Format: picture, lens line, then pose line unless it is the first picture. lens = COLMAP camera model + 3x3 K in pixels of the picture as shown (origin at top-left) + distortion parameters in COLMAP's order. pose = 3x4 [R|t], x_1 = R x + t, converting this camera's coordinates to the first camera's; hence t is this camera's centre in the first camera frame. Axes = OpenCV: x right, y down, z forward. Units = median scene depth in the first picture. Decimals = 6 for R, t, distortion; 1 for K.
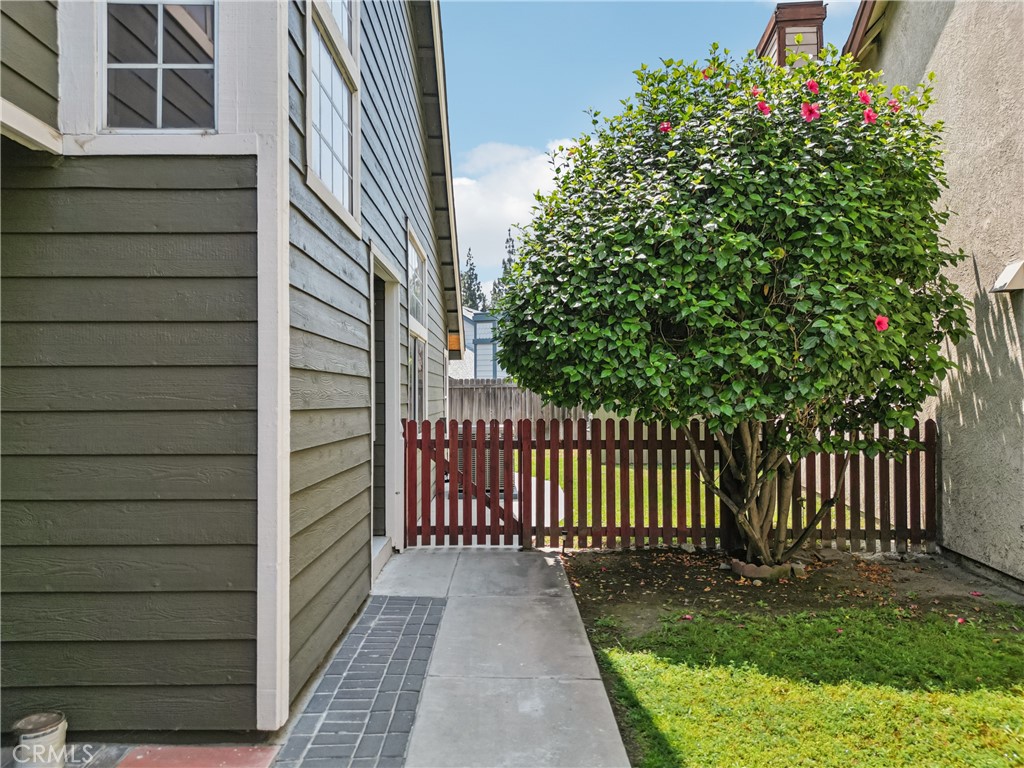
lens RADIAL K [[776.2, 0, 512.0], [0, 776.2, 384.0], [0, 0, 1]] dist [0.075883, -0.088868]
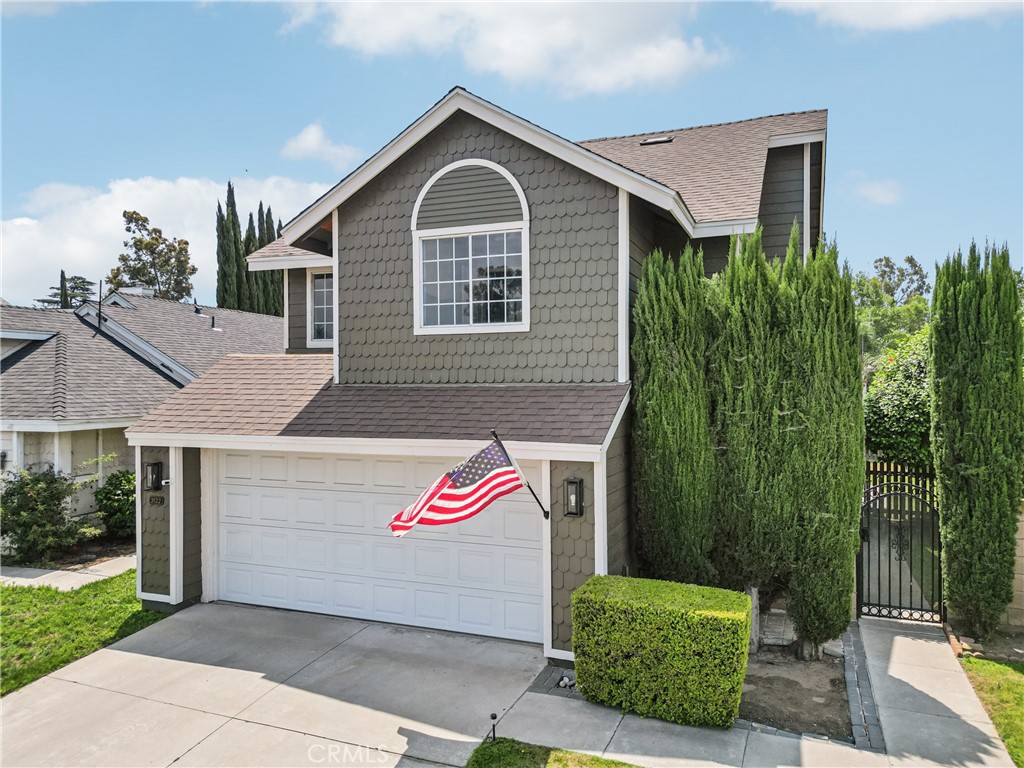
lens RADIAL K [[737.8, 0, 512.0], [0, 737.8, 384.0], [0, 0, 1]] dist [0.065460, -0.069232]
pose [[0.925011, 0.000245, -0.379941, -0.165618], [0.007440, 0.999796, 0.018759, -0.331273], [0.379868, -0.020179, 0.924820, -2.065750]]
